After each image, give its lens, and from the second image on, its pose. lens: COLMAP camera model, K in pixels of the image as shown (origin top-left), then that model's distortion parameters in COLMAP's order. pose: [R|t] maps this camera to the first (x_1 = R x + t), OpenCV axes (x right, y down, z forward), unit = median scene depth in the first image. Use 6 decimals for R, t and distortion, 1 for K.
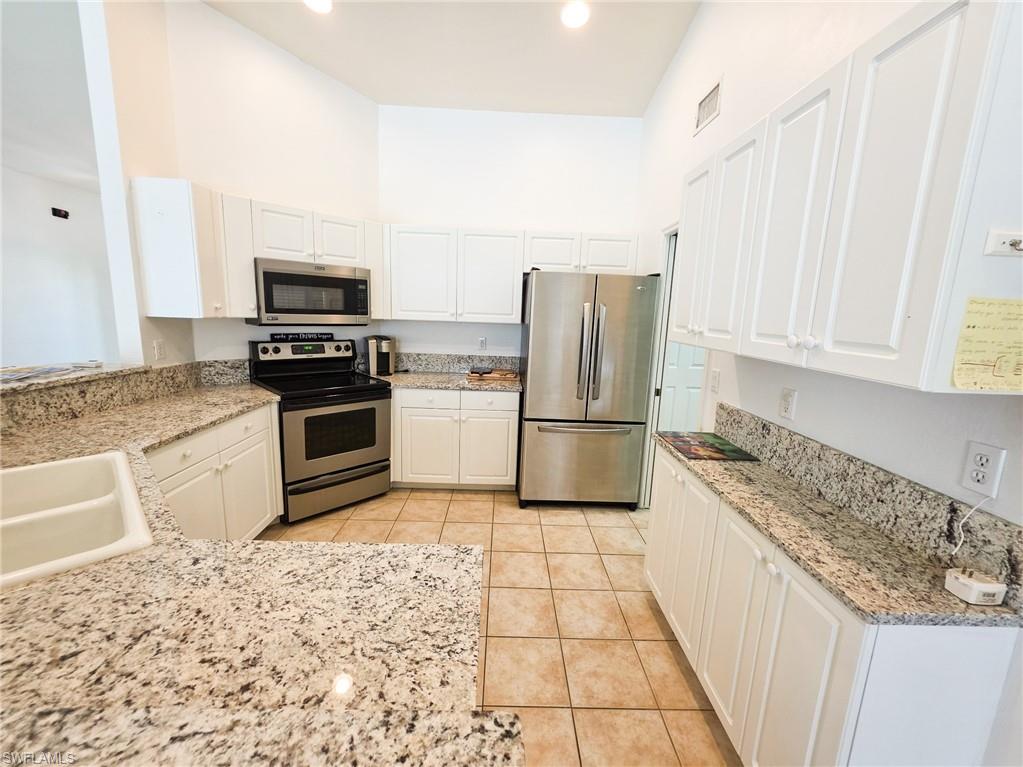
lens RADIAL K [[410.6, 0, 510.3], [0, 410.6, 382.1], [0, 0, 1]] dist [-0.003318, 0.000535]
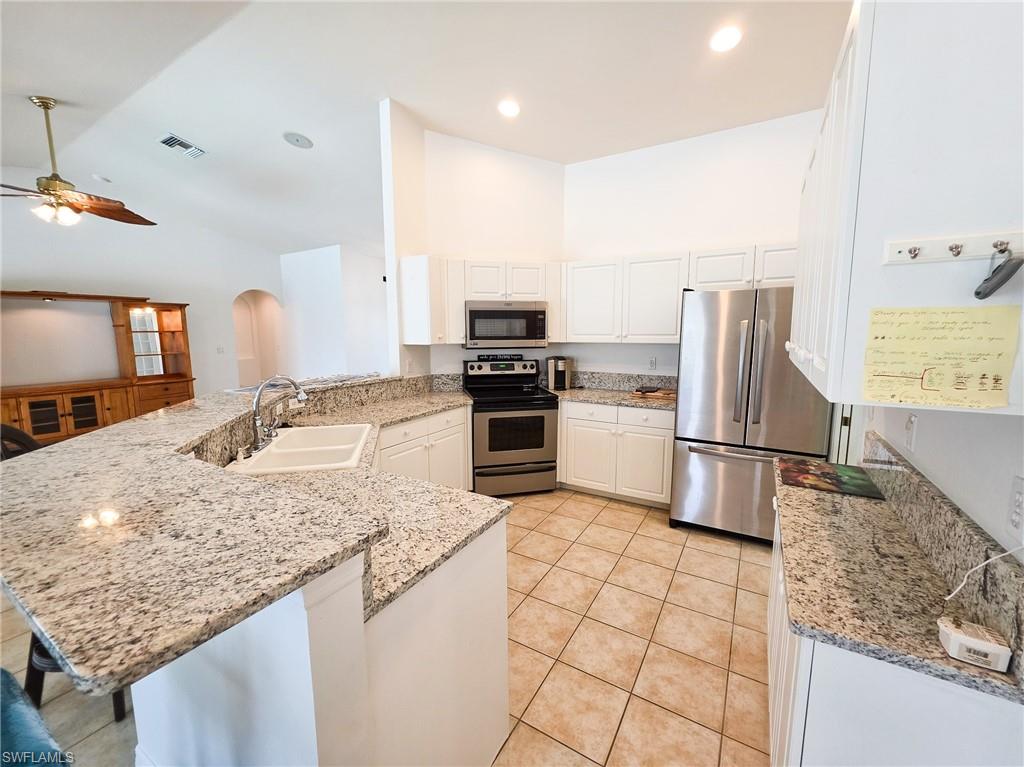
lens RADIAL K [[411.0, 0, 513.1], [0, 411.0, 383.3], [0, 0, 1]] dist [-0.003318, 0.000535]
pose [[0.847833, 0.028427, -0.529501, 0.259128], [-0.055338, 0.997853, -0.035036, 0.016103], [0.527368, 0.059006, 0.847585, -0.082348]]
